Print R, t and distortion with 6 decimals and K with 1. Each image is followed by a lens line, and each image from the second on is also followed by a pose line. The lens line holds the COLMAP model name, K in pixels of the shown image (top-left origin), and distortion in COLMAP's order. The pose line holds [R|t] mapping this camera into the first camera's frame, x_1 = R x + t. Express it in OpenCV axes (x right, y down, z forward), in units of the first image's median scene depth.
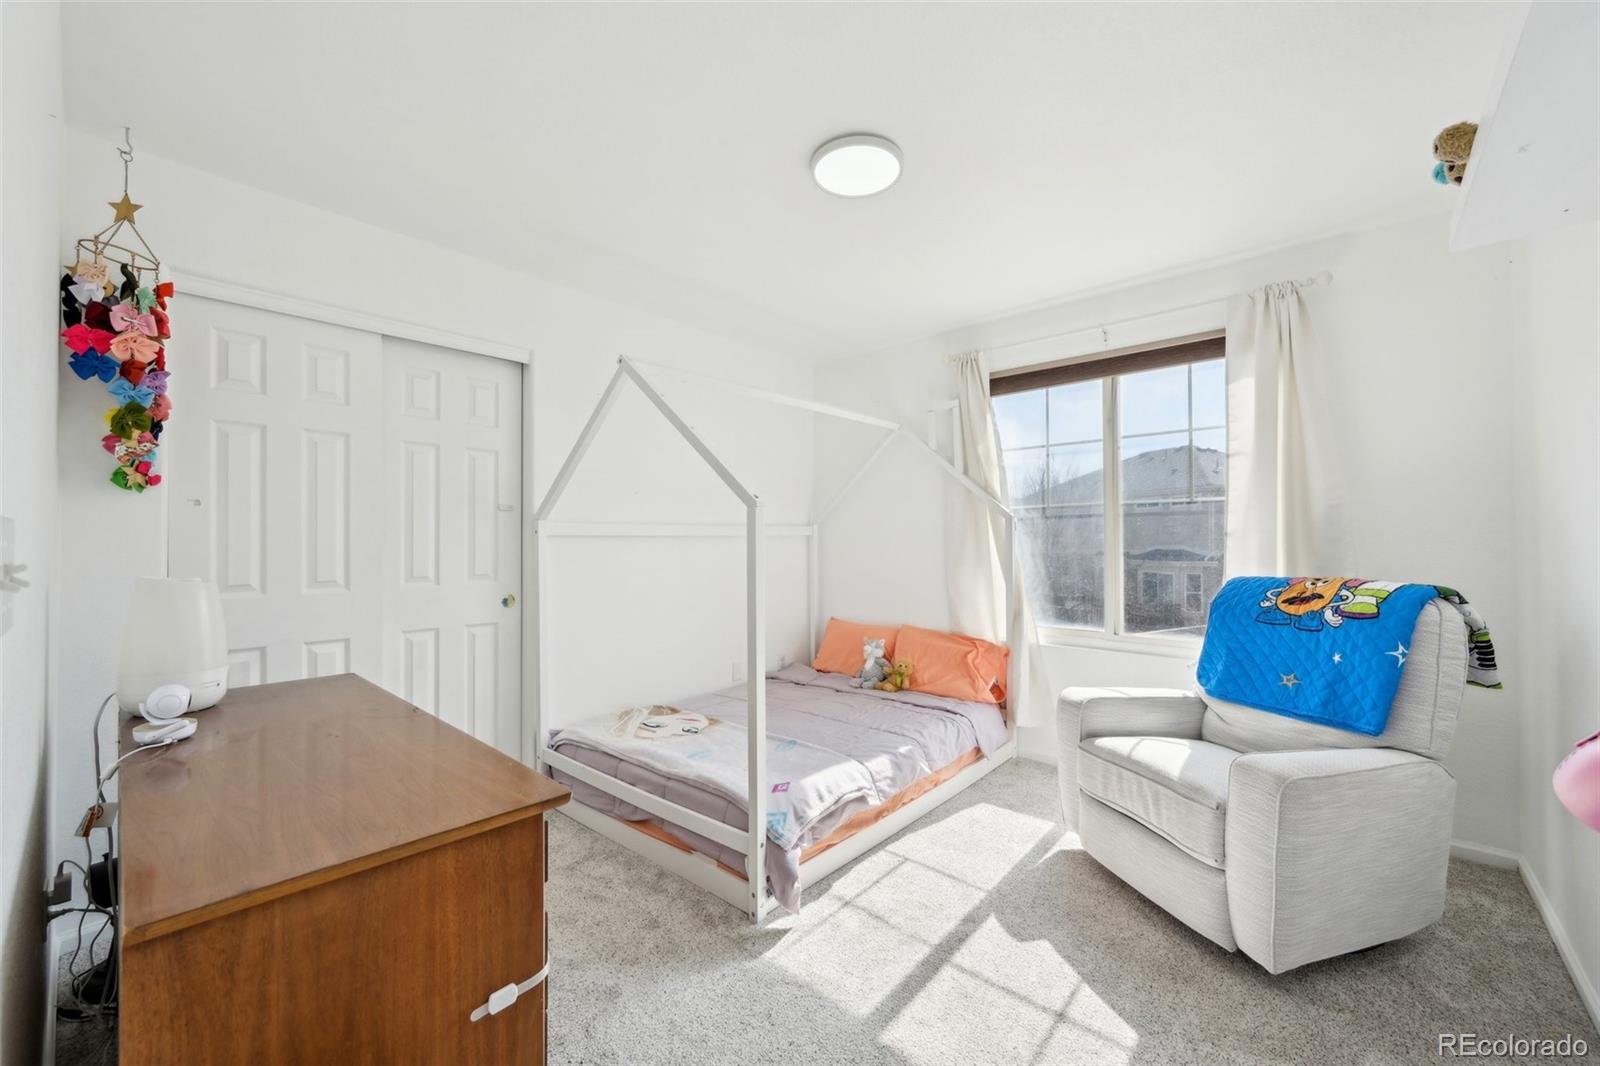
lens RADIAL K [[632.2, 0, 798.3], [0, 632.2, 533.9], [0, 0, 1]] dist [-0.000070, 0.000087]
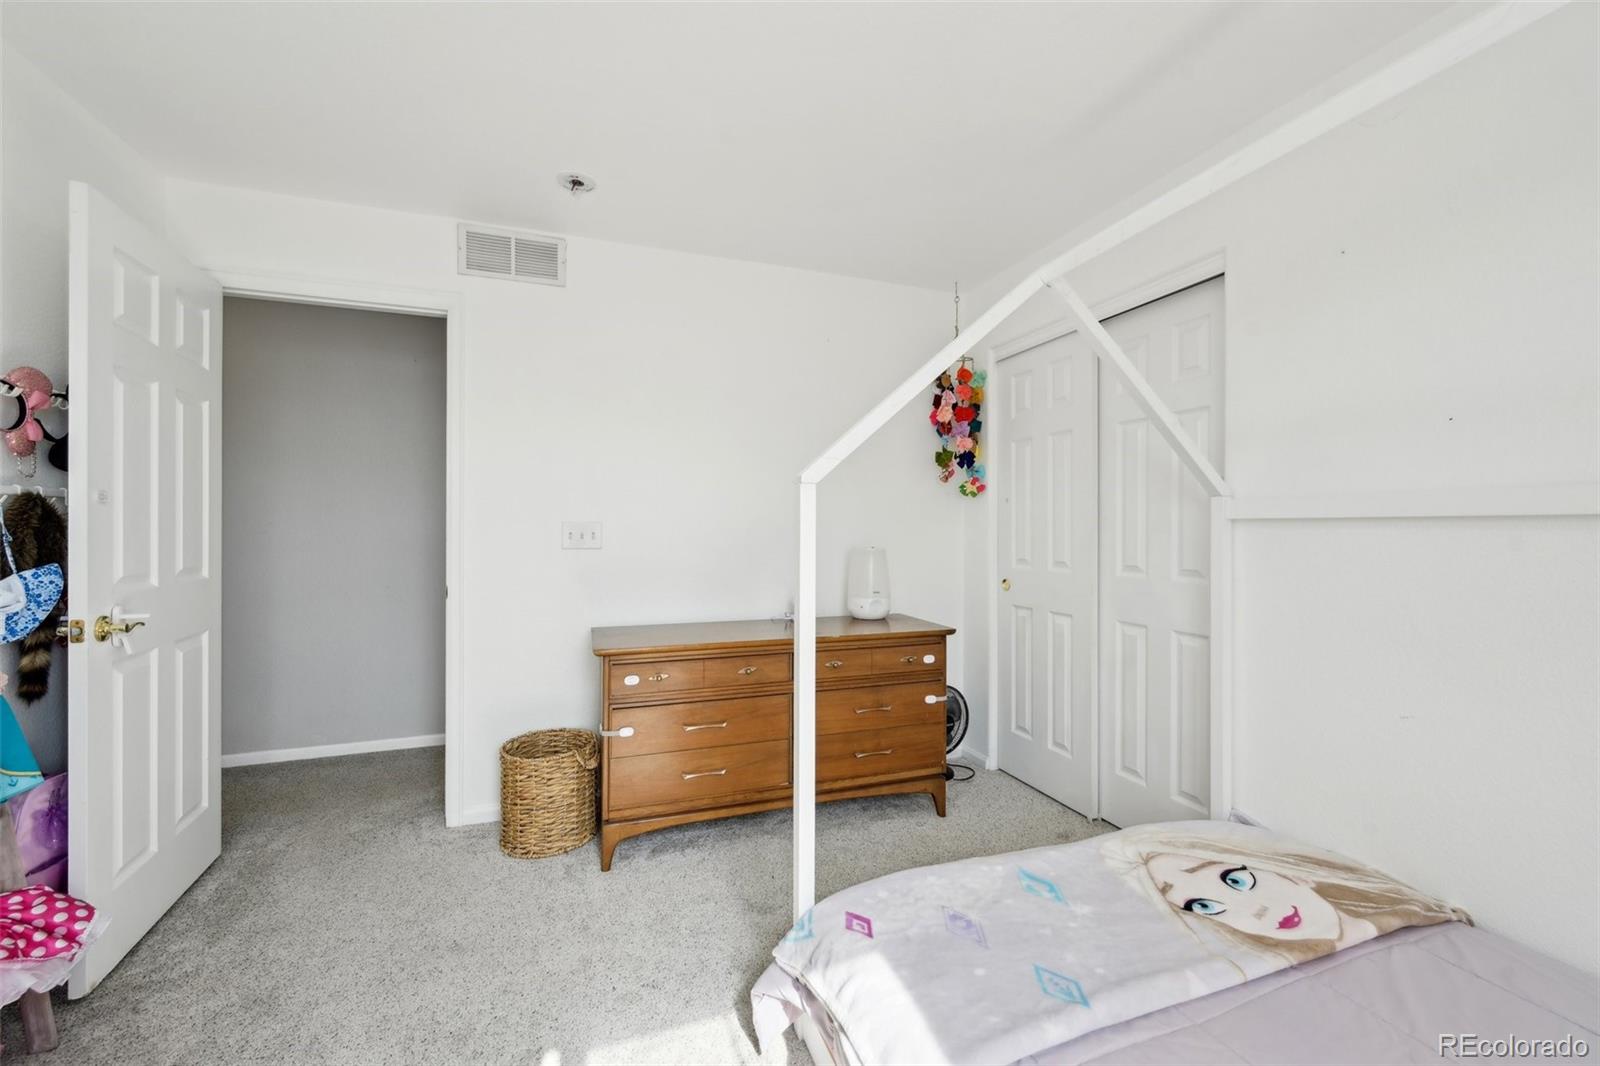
lens RADIAL K [[632.2, 0, 798.3], [0, 632.2, 533.9], [0, 0, 1]] dist [-0.000070, 0.000087]
pose [[-0.485761, 0.006750, -0.874065, 0.524653], [0.005924, 0.999973, 0.004430, 0.017249], [0.874071, -0.003026, -0.485788, 1.219484]]
